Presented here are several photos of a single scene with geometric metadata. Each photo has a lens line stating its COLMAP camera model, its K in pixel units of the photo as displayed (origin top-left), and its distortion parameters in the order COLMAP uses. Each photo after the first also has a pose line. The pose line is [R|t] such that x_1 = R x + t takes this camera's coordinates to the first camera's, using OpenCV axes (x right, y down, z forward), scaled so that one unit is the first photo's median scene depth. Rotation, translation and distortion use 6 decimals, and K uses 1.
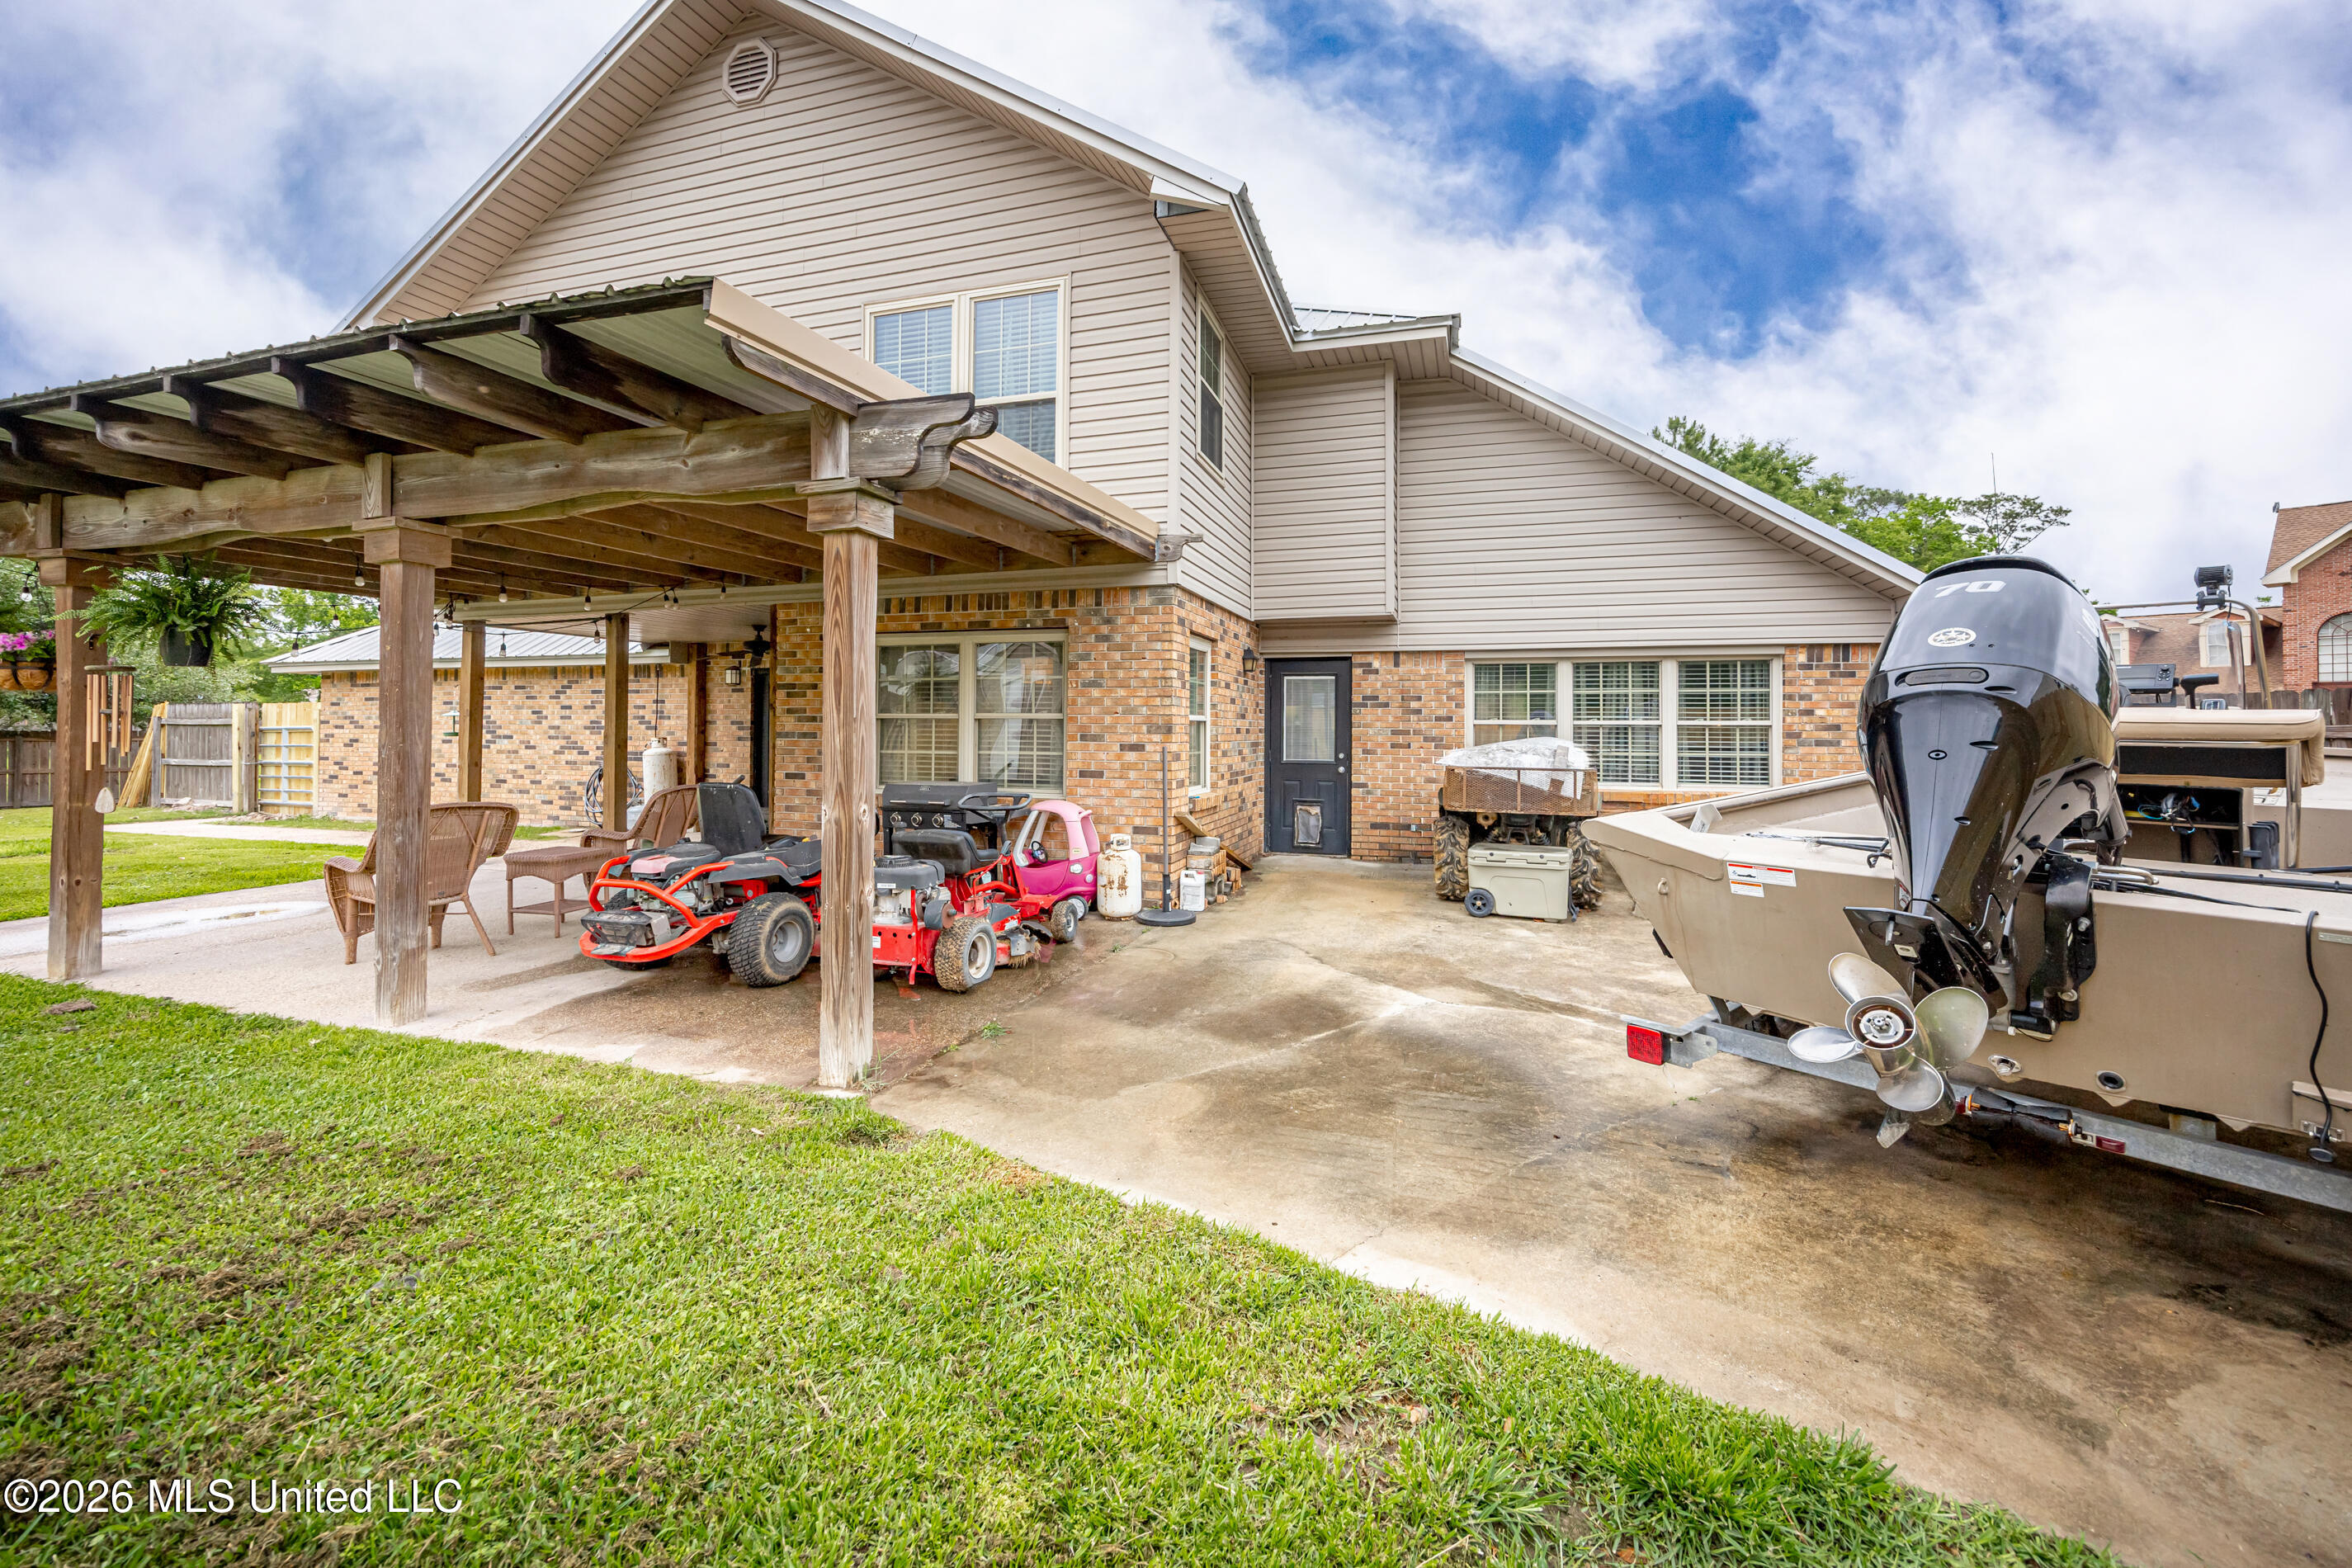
lens RADIAL K [[917.3, 0, 1174.4], [0, 917.3, 724.4], [0, 0, 1]] dist [0.002025, -0.000261]
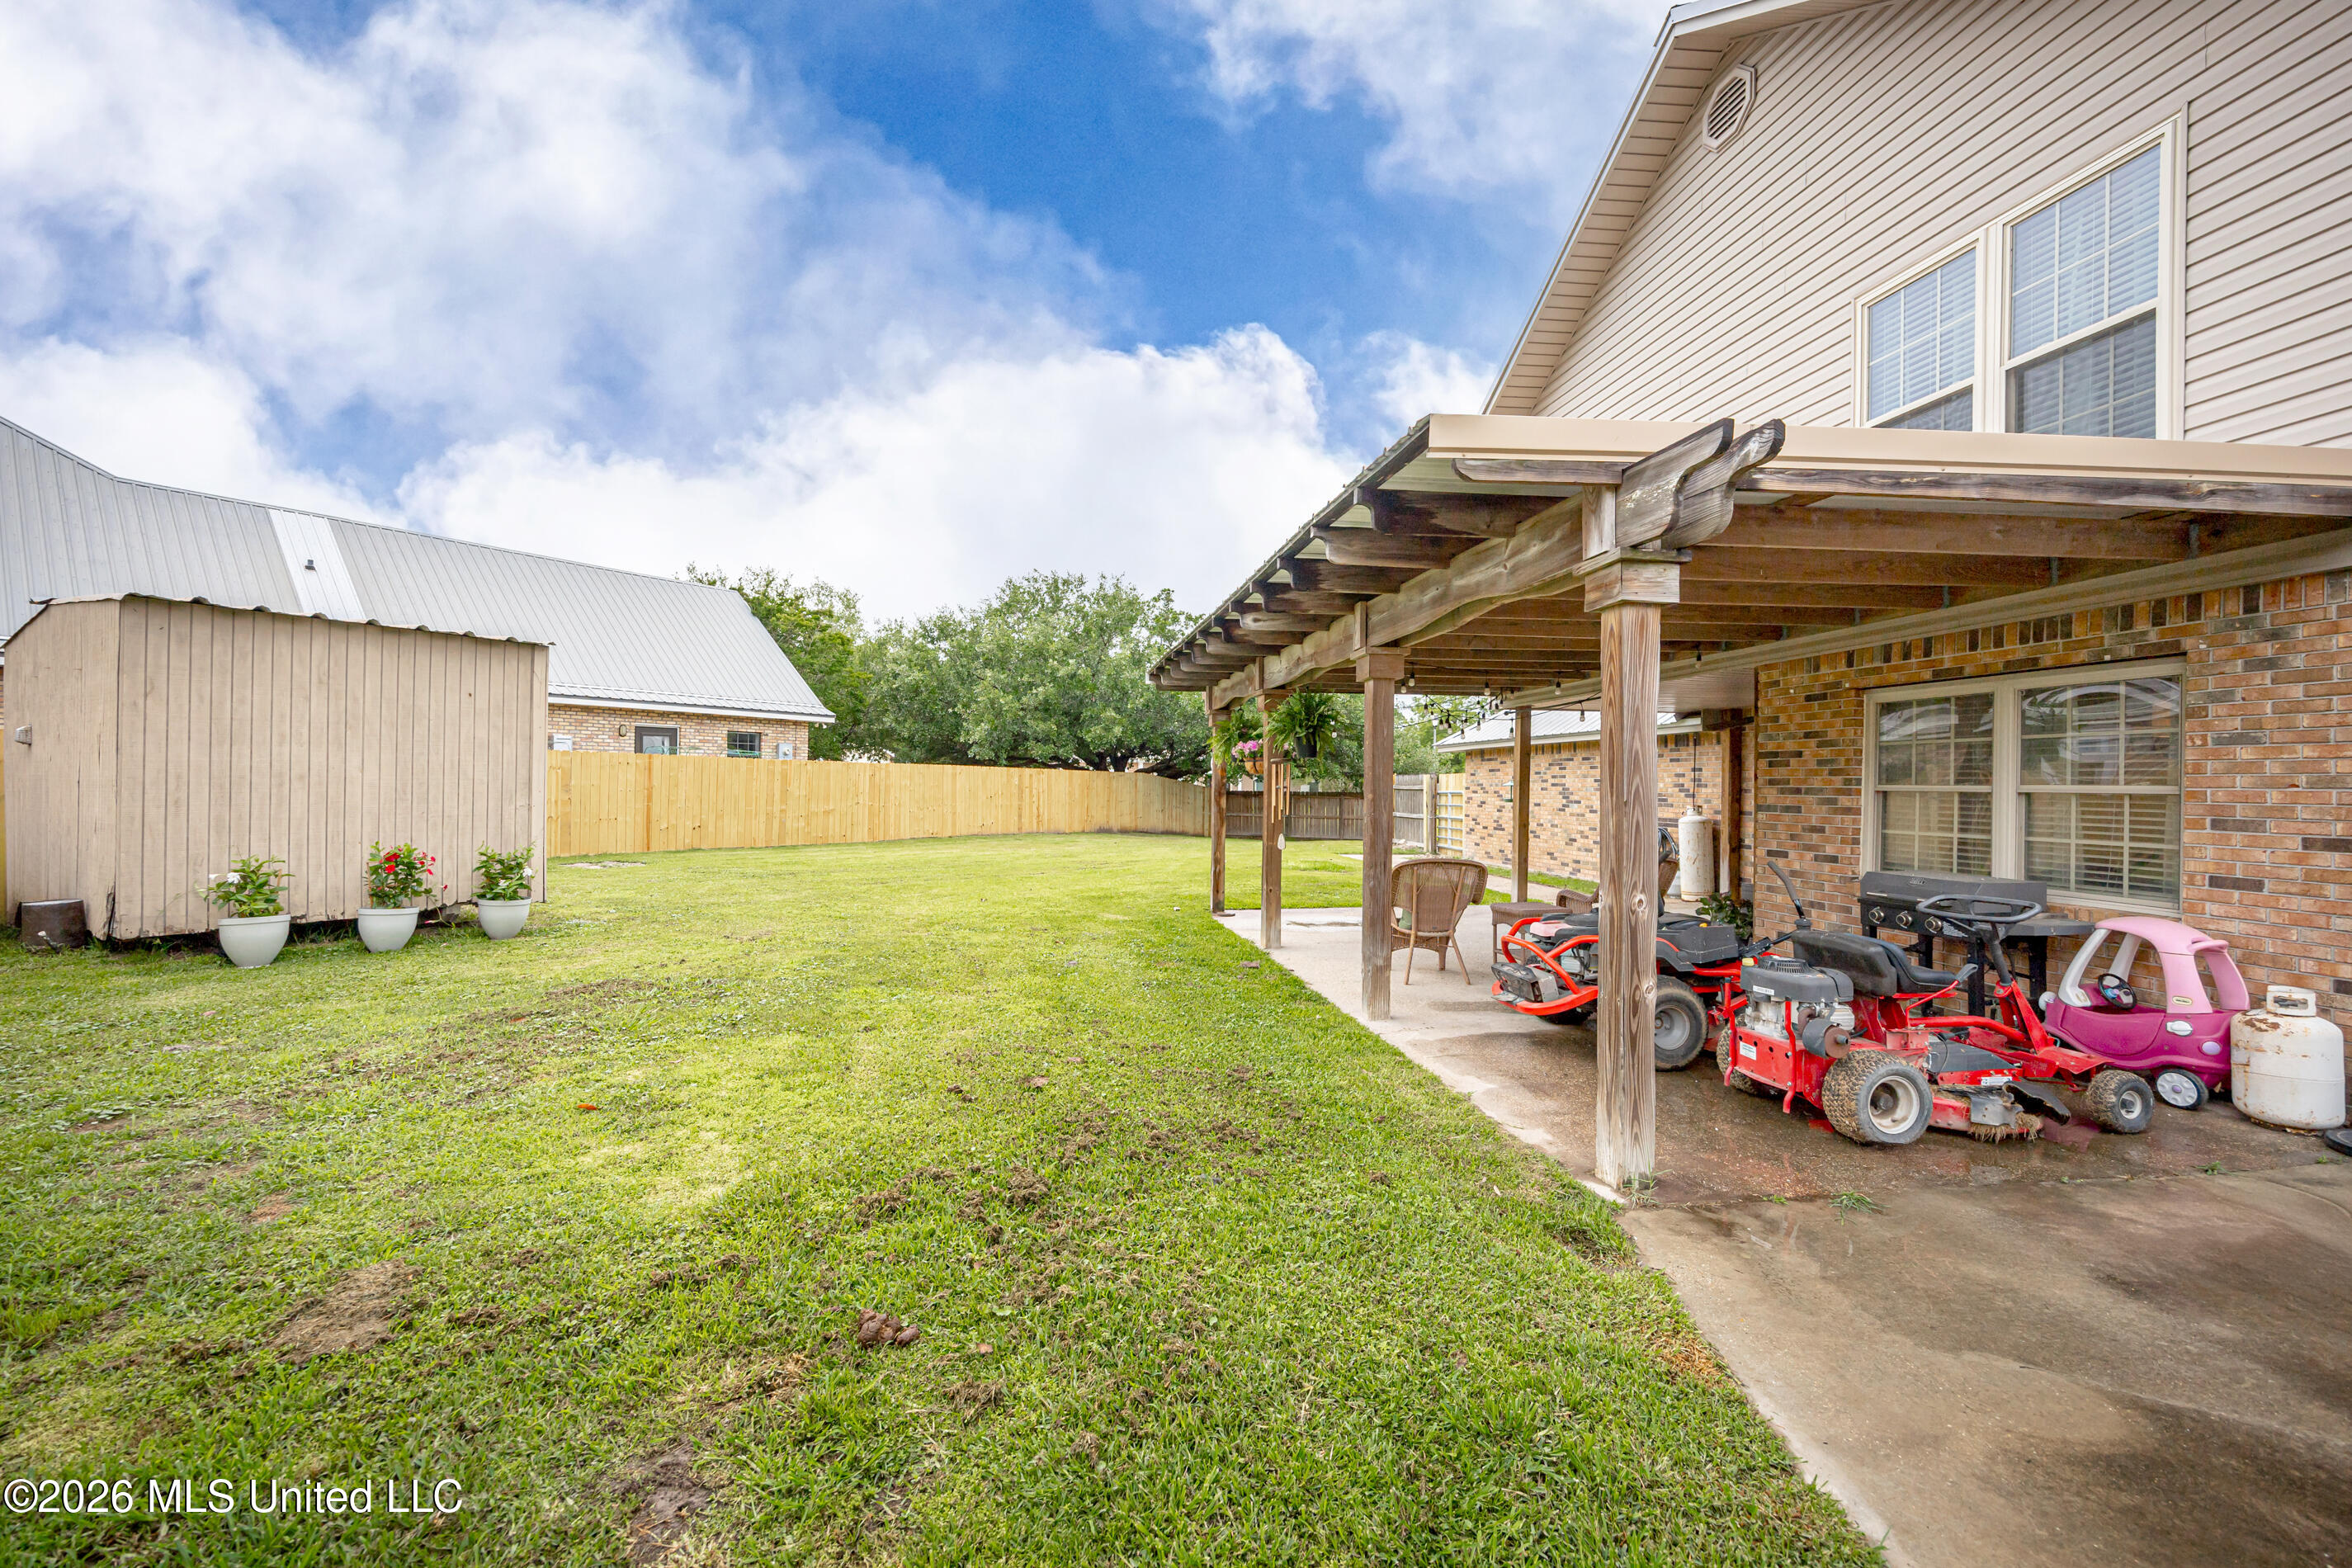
lens RADIAL K [[917.3, 0, 1197.0], [0, 917.3, 785.3], [0, 0, 1]] dist [0.002025, -0.000261]
pose [[0.462416, 0.001102, -0.886663, 0.170333], [-0.002642, 0.999997, -0.000135, -0.013306], [0.886659, 0.002405, 0.462417, 0.102319]]
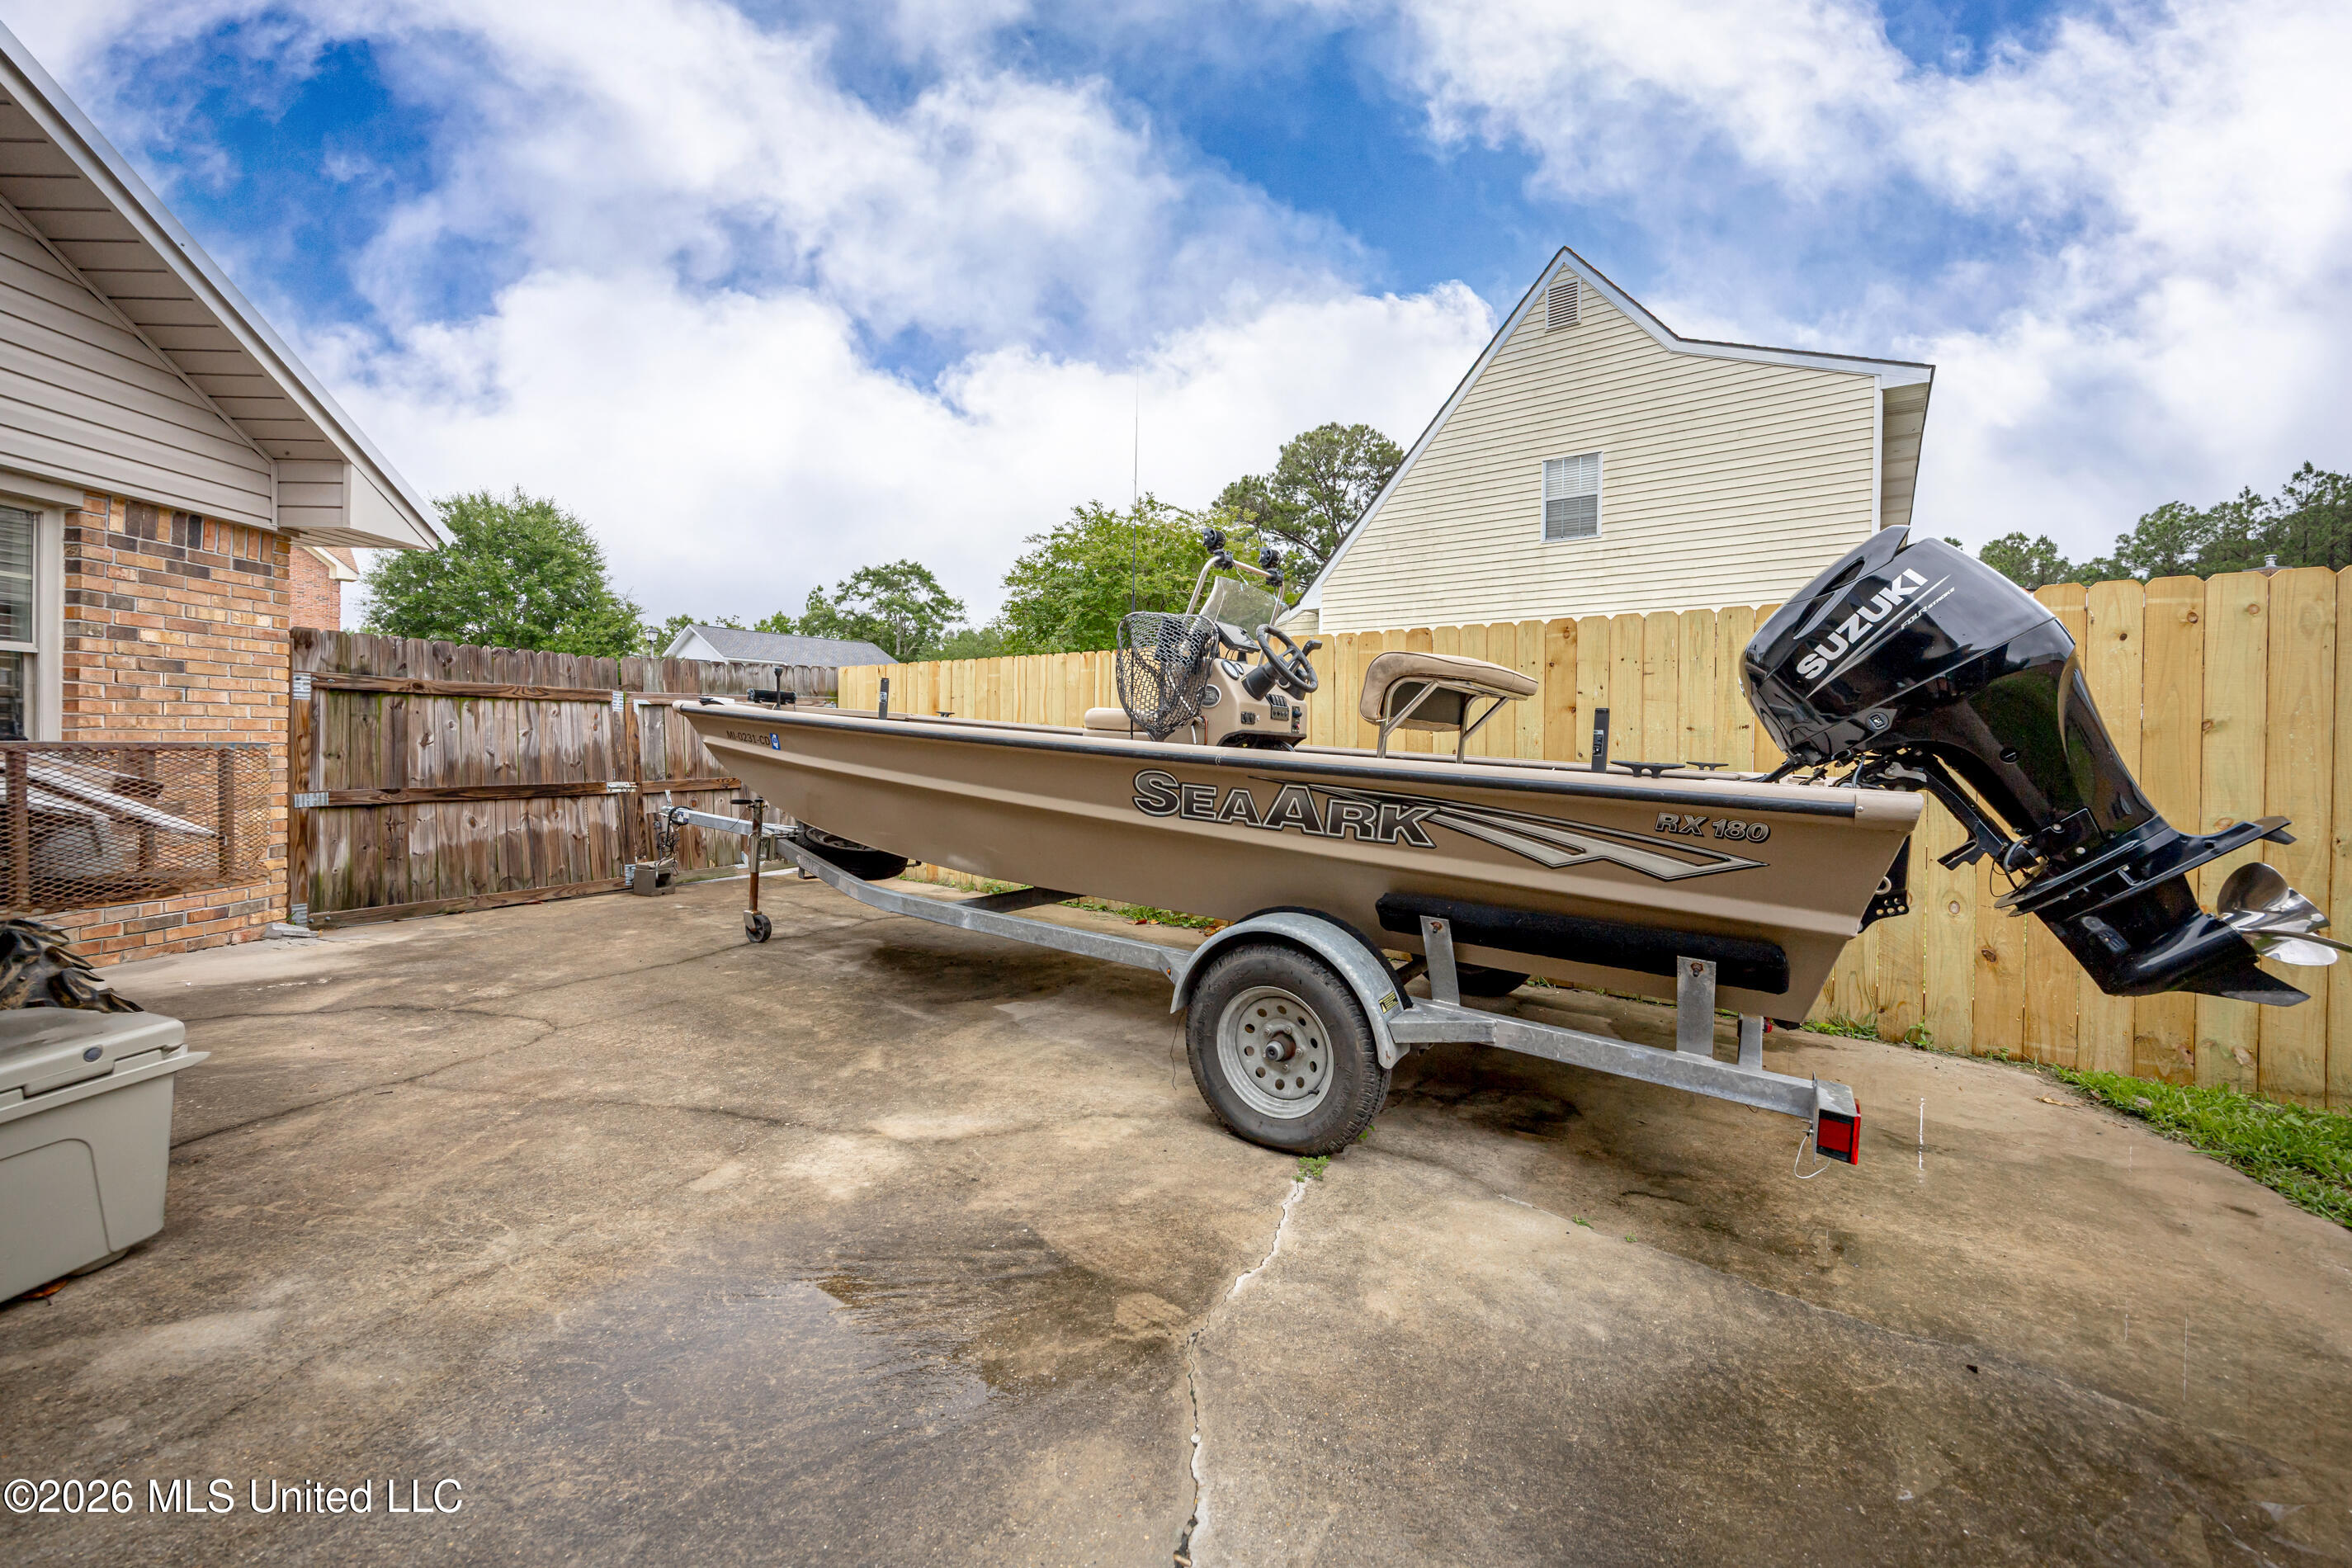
lens RADIAL K [[917.3, 0, 1202.2], [0, 917.3, 732.7], [0, 0, 1]] dist [0.002025, -0.000261]
pose [[-0.323991, -0.007113, 0.946033, 0.024298], [-0.023492, 0.999724, -0.000529, 0.041681], [-0.945768, -0.022395, -0.324069, 0.891179]]
